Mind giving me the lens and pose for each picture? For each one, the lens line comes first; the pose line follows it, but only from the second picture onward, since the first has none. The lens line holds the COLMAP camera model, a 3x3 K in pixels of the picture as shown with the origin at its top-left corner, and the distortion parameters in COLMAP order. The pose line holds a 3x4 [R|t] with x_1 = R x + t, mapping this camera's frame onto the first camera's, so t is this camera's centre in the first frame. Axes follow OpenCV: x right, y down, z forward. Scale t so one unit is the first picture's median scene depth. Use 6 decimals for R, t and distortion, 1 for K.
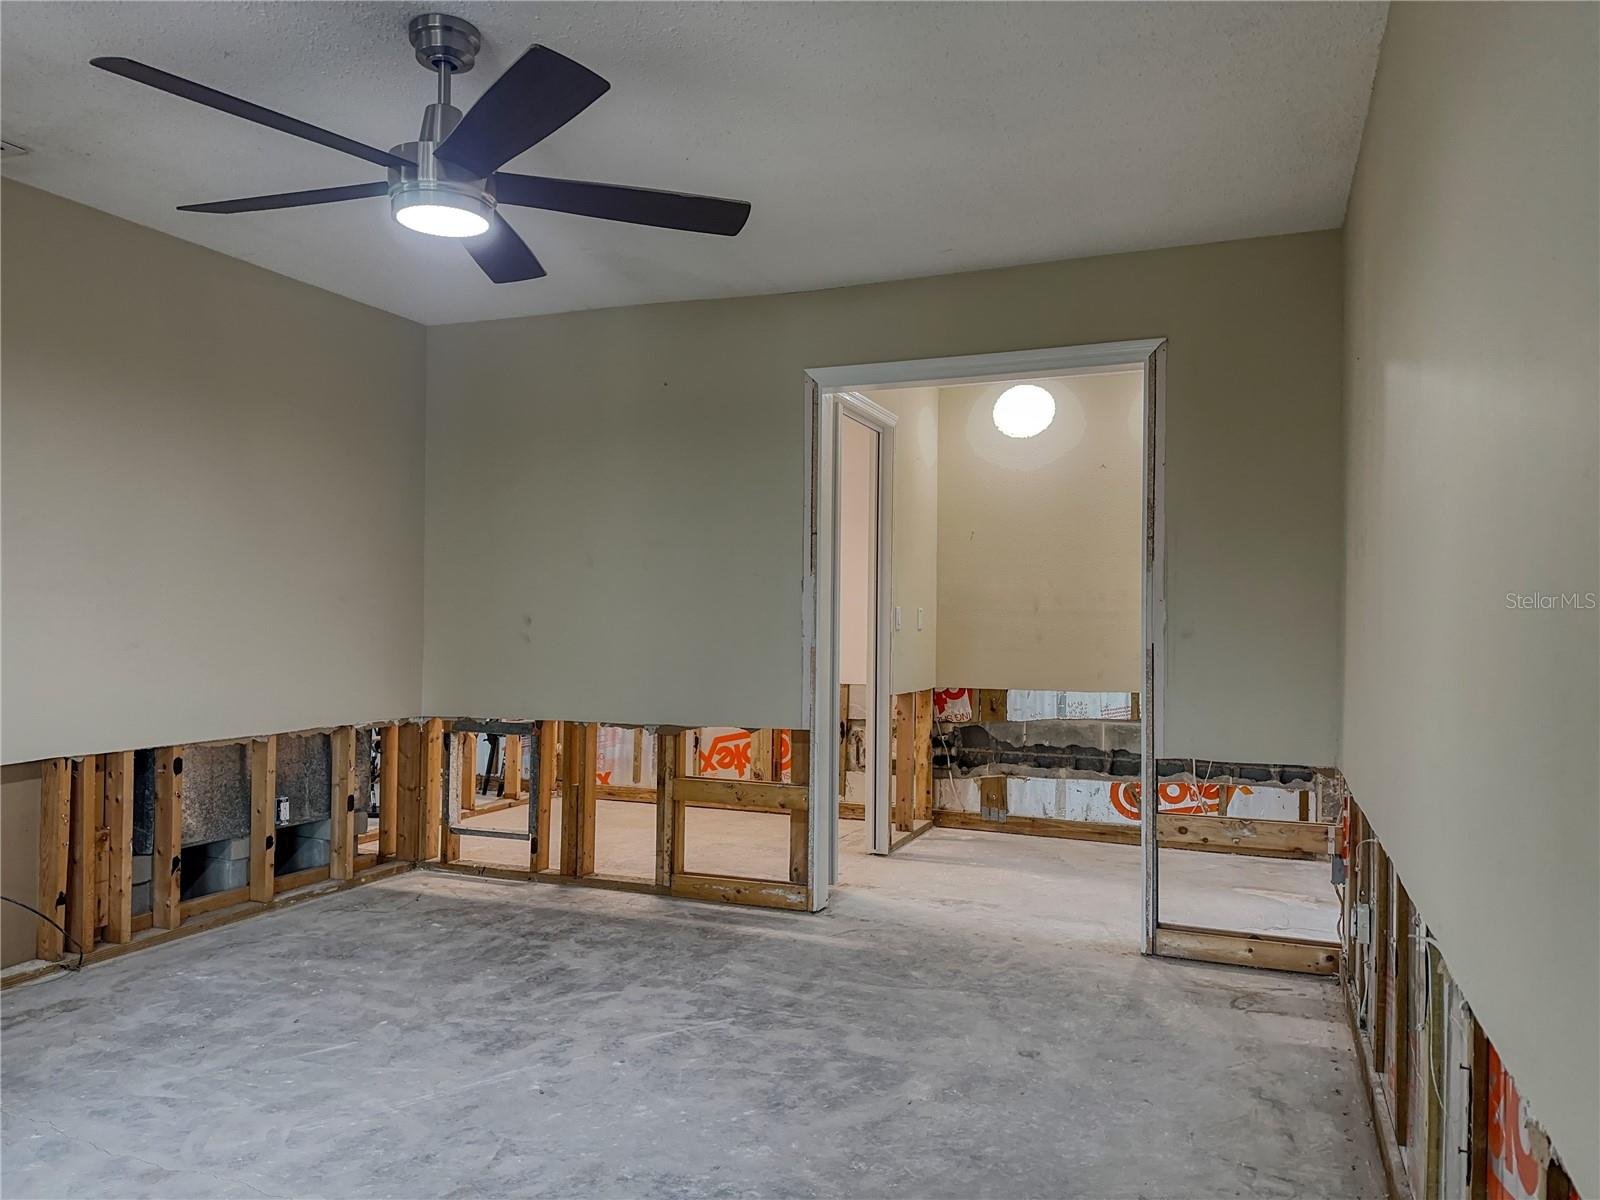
lens RADIAL K [[1118.2, 0, 799.0], [0, 1118.2, 605.7], [0, 0, 1]] dist [0.051159, -0.058866]
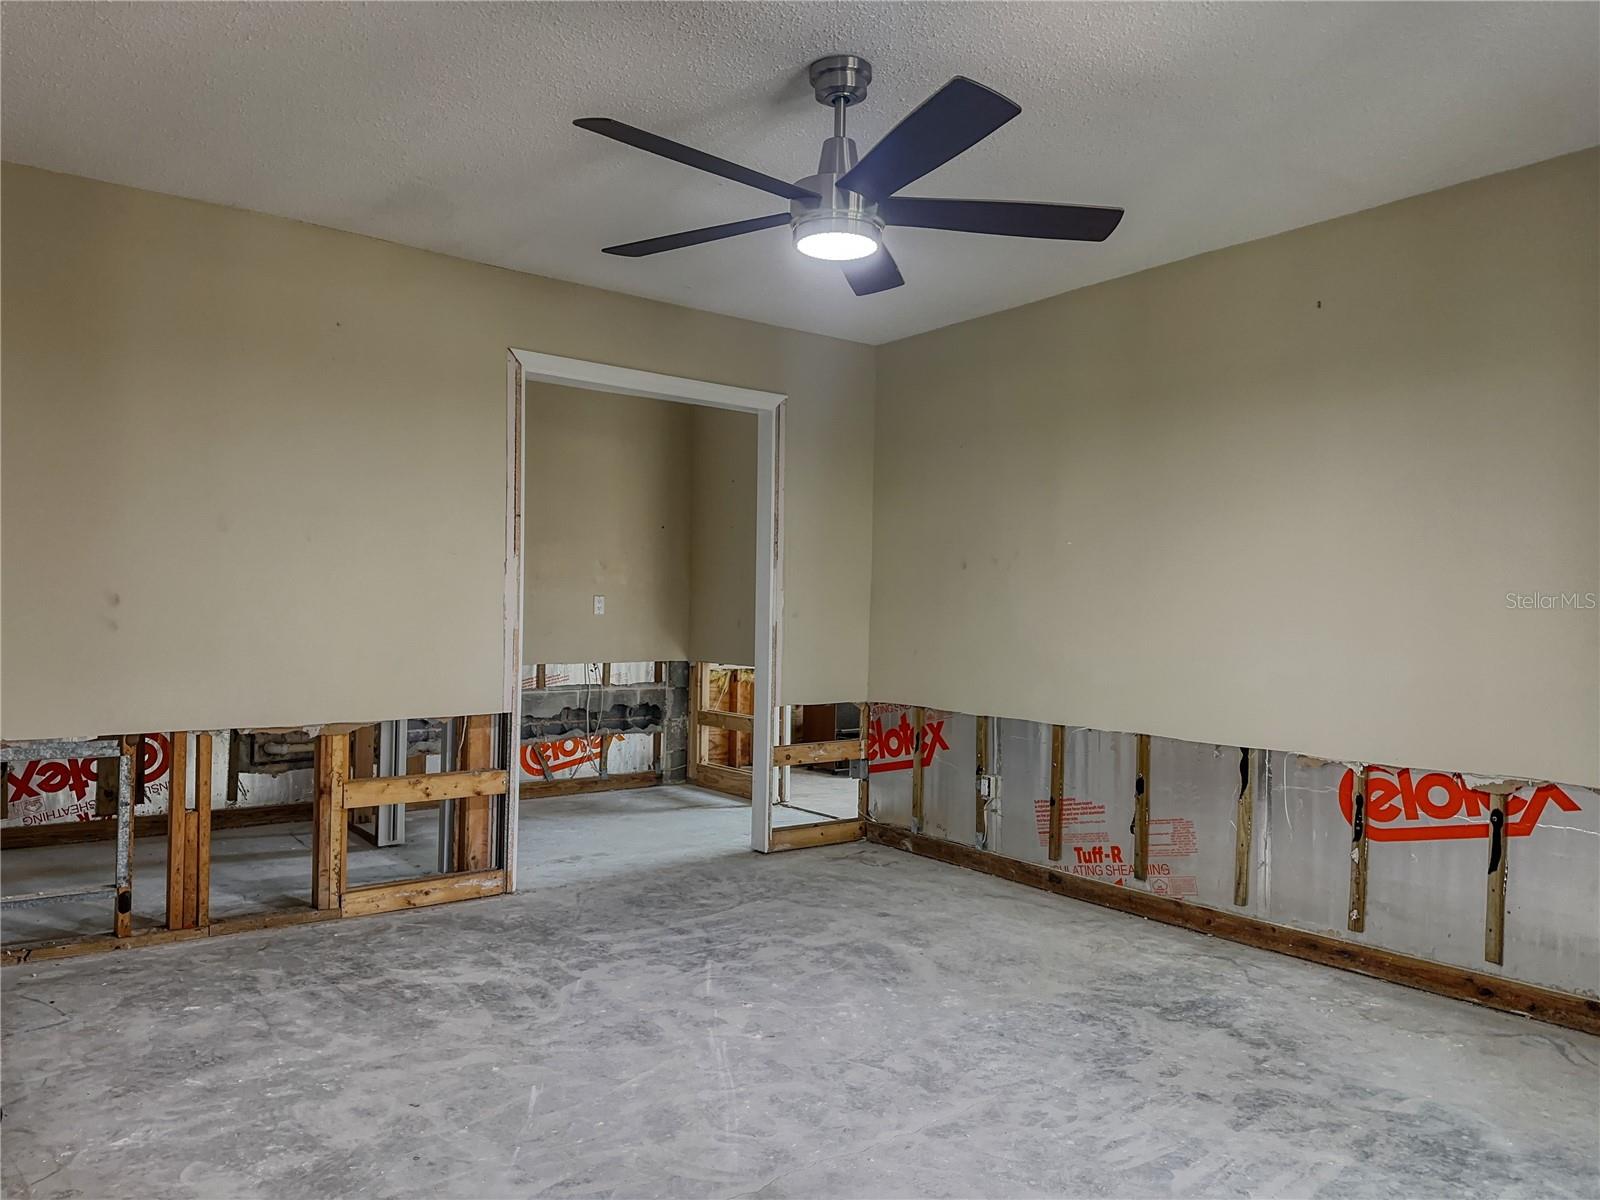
lens RADIAL K [[1119.3, 0, 769.0], [0, 1119.3, 599.1], [0, 0, 1]] dist [0.000738, -0.030221]
pose [[0.525769, 0.000405, 0.850627, -0.942952], [-0.014500, 0.999859, 0.008486, -0.003492], [-0.850504, -0.016796, 0.525701, 0.354922]]
